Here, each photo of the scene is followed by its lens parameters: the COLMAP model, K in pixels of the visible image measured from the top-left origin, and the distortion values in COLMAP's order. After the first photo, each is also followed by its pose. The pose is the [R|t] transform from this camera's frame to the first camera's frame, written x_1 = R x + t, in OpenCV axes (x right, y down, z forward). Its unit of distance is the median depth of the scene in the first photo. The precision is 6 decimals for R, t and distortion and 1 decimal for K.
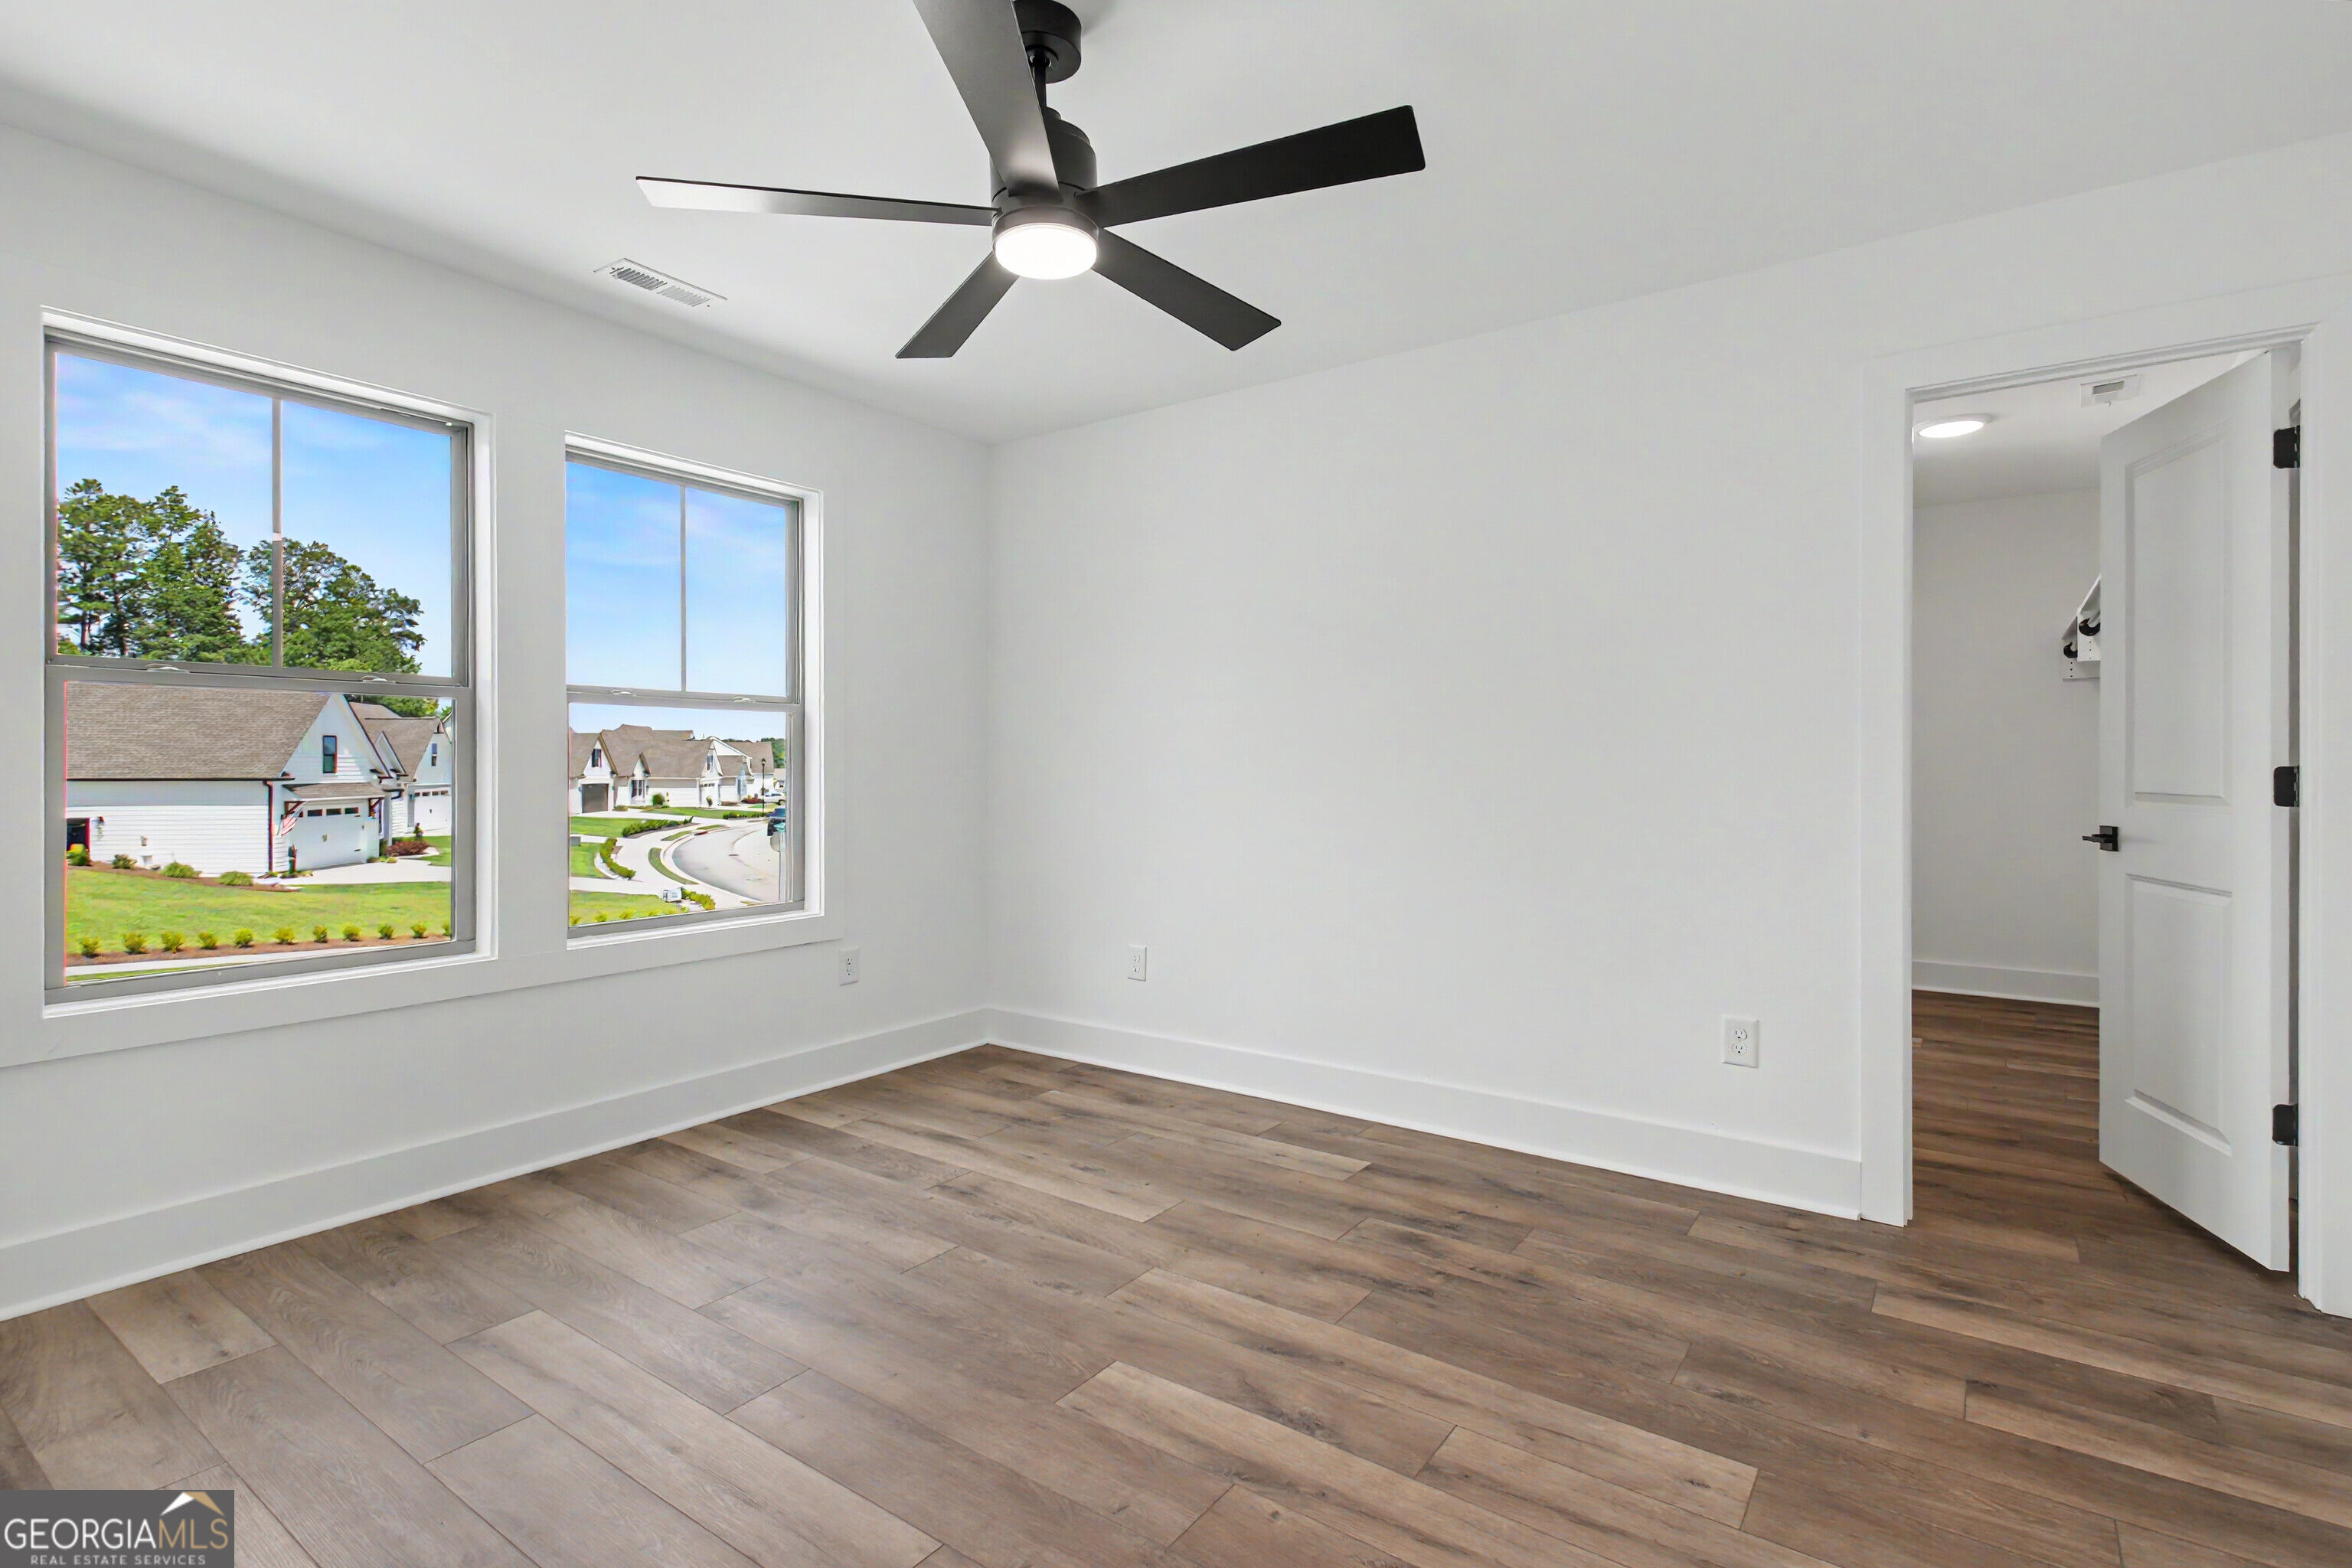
lens RADIAL K [[1105.2, 0, 1173.8], [0, 1105.2, 769.2], [0, 0, 1]] dist [0.009975, -0.003426]
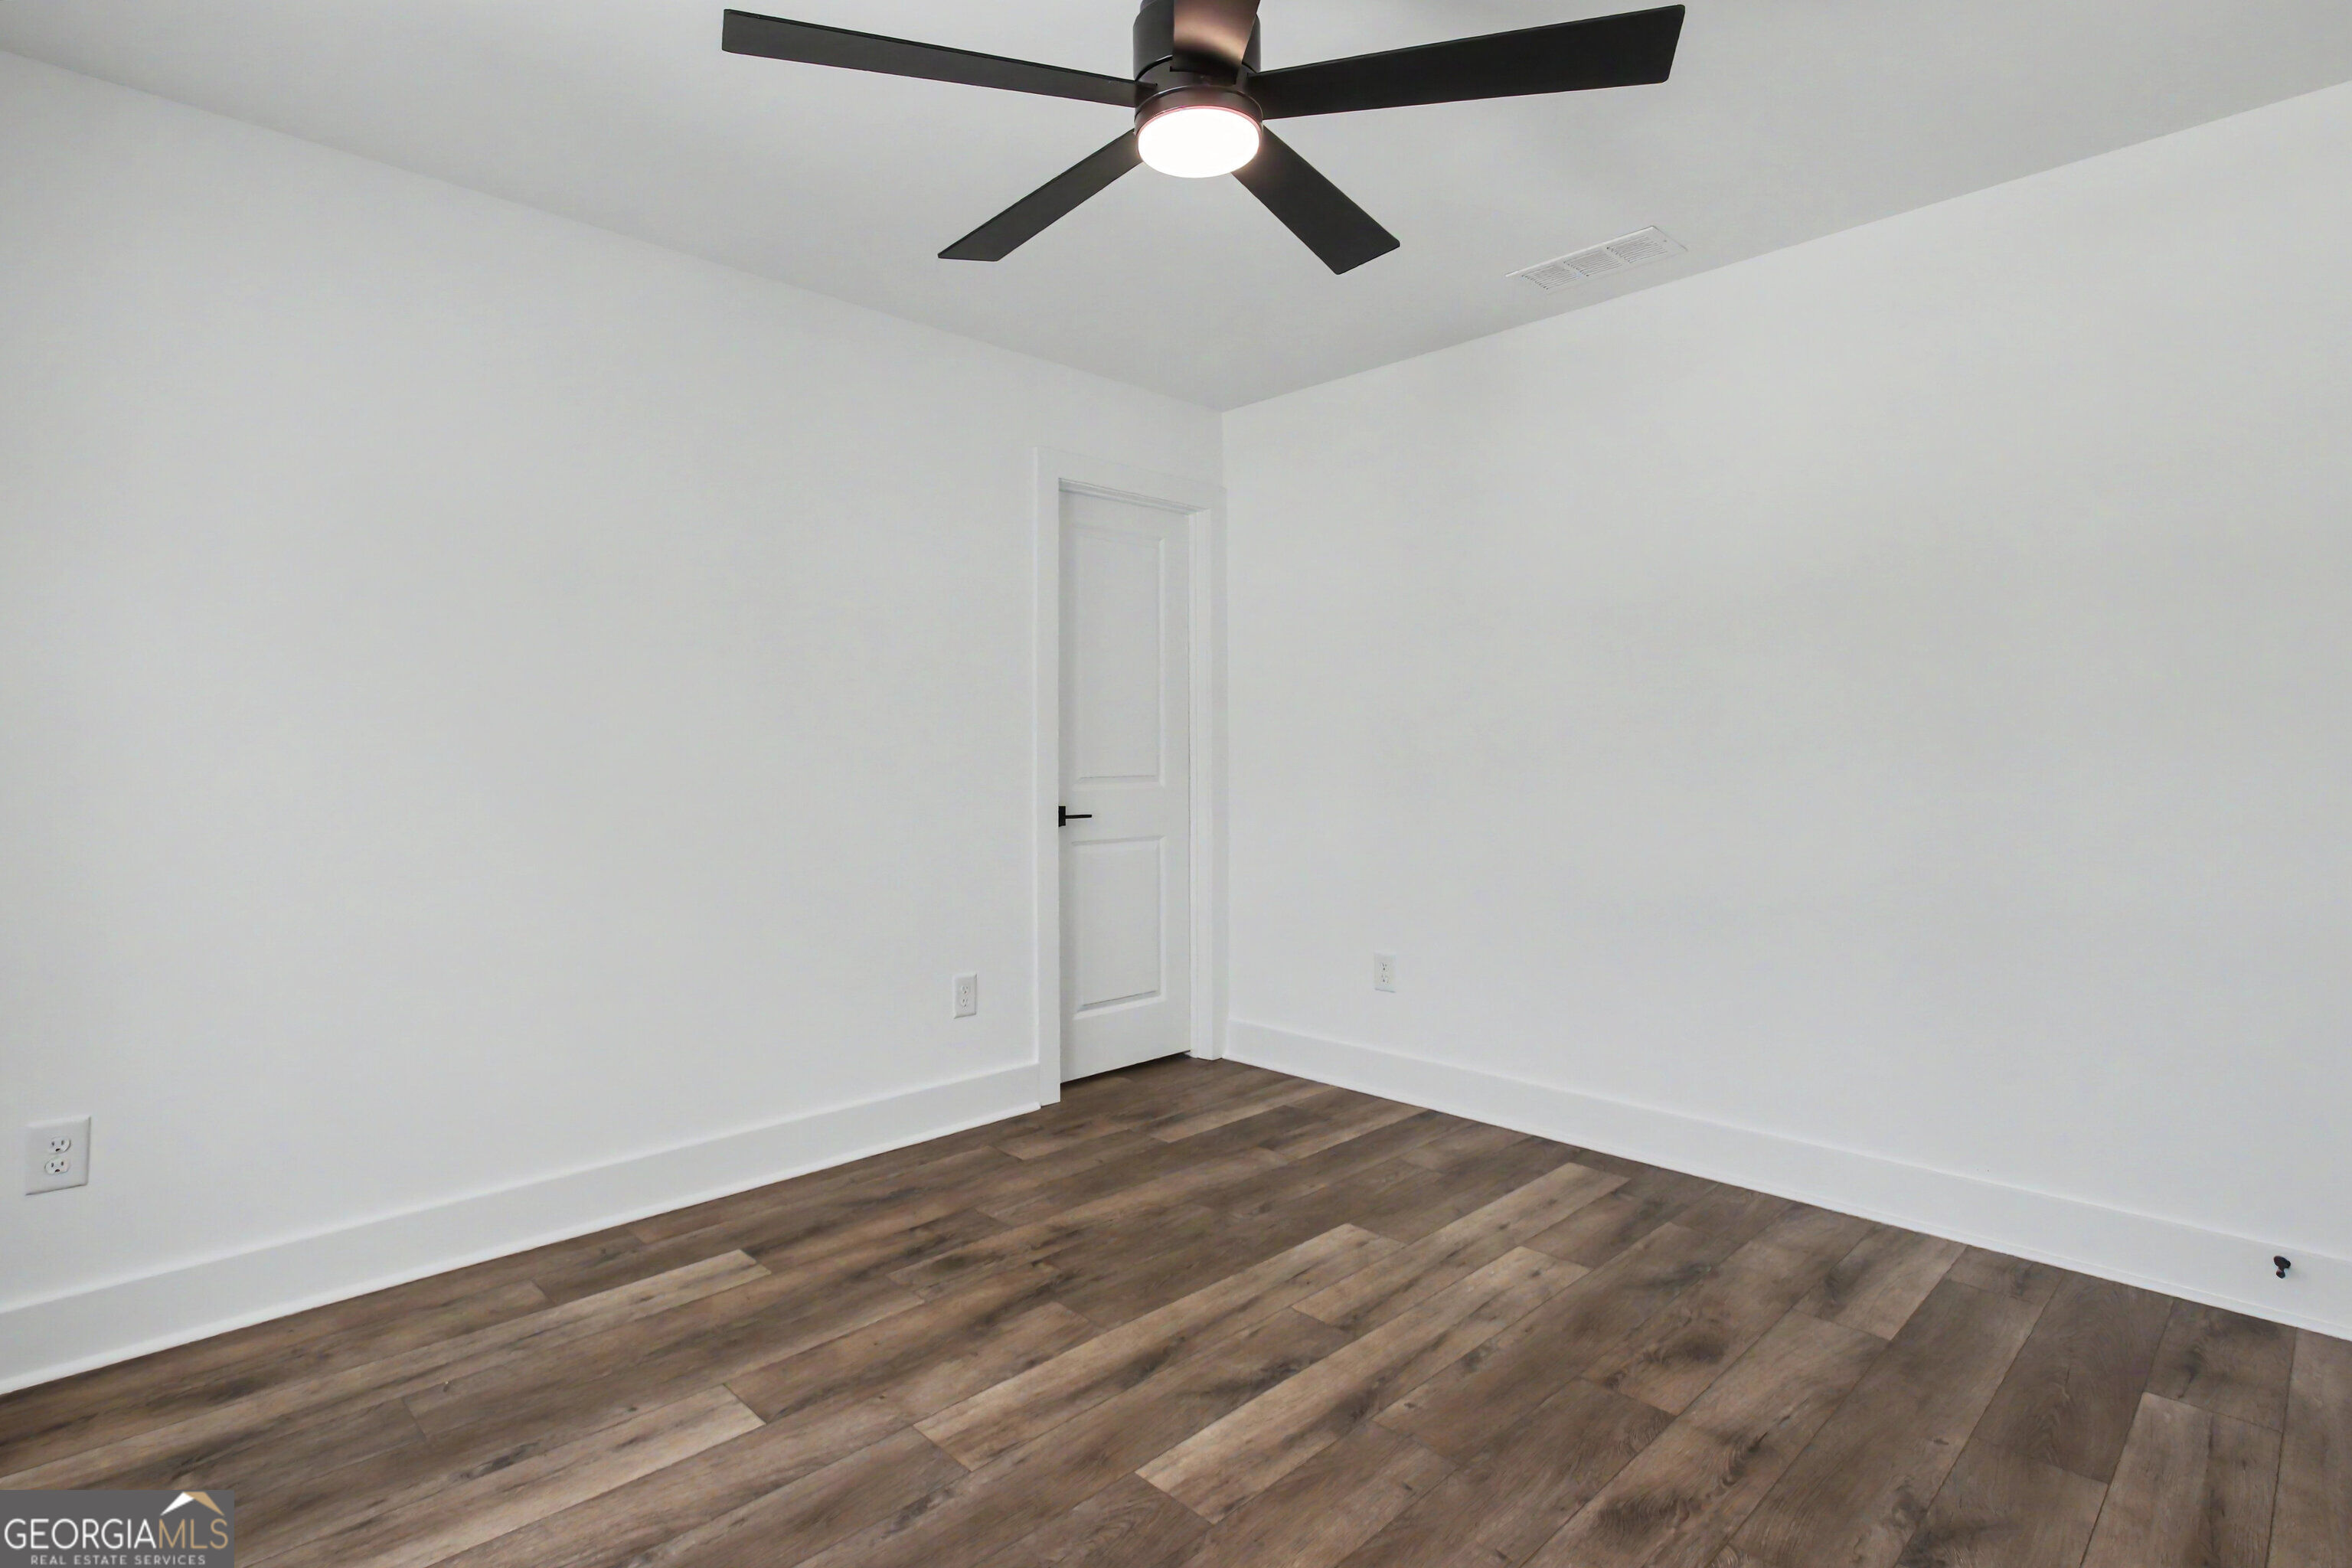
lens RADIAL K [[1117.7, 0, 1171.3], [0, 1117.7, 755.0], [0, 0, 1]] dist [0.009841, -0.001267]
pose [[0.191162, -0.000922, 0.981558, -0.763708], [0.005252, 0.999986, -0.000084, -0.013997], [-0.981545, 0.005171, 0.191164, 0.689330]]
